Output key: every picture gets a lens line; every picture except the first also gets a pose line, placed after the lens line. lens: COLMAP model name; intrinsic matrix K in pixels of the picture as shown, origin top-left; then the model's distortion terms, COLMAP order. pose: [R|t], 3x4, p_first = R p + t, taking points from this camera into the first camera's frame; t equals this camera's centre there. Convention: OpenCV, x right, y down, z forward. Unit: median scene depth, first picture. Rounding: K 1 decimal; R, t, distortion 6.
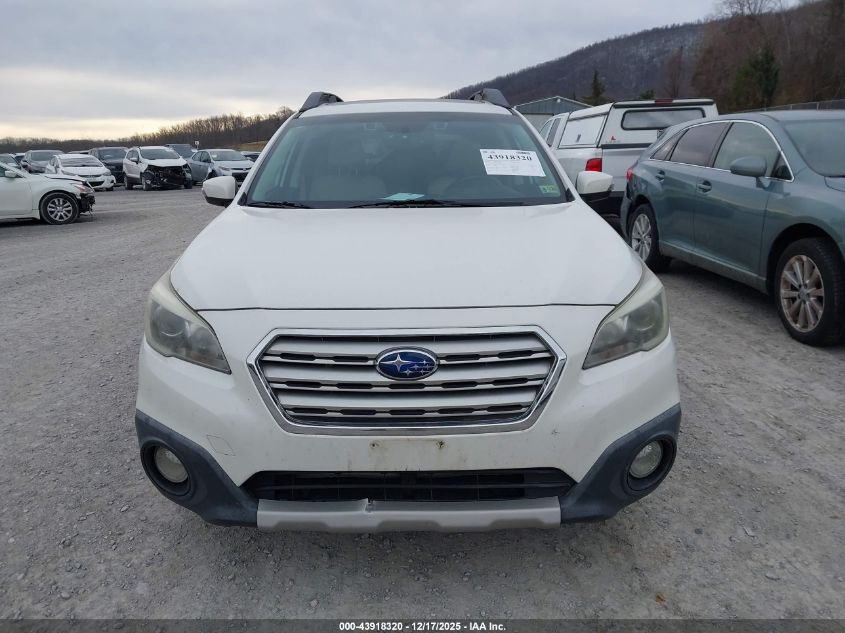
lens RADIAL K [[680.1, 0, 422.5], [0, 680.1, 316.5], [0, 0, 1]] dist [0.023088, -0.003549]
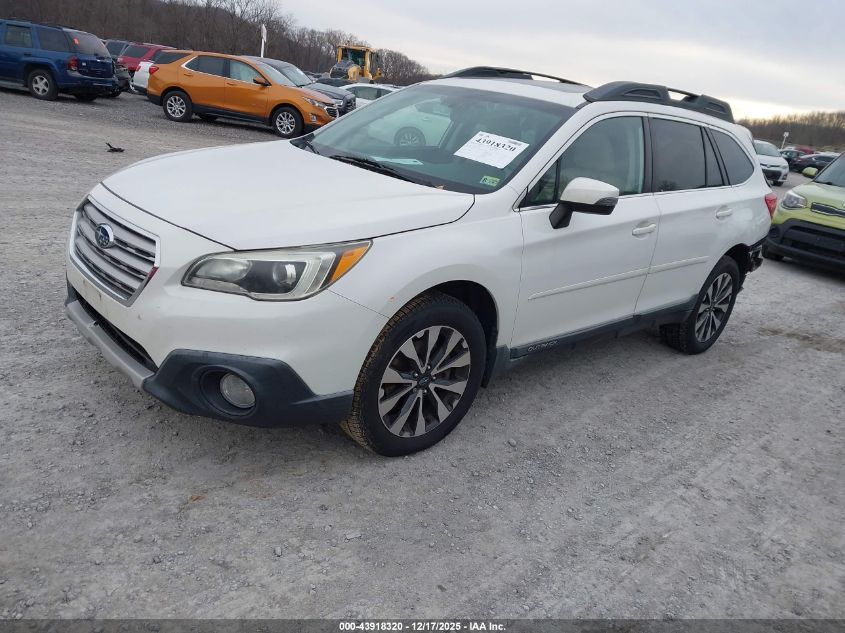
lens RADIAL K [[680.1, 0, 422.5], [0, 680.1, 316.5], [0, 0, 1]] dist [0.023088, -0.003549]
pose [[0.673407, 0.347585, -0.652463, 0.820370], [-0.330518, 0.931010, 0.154847, -0.123827], [0.661272, 0.111376, 0.741832, 0.231907]]
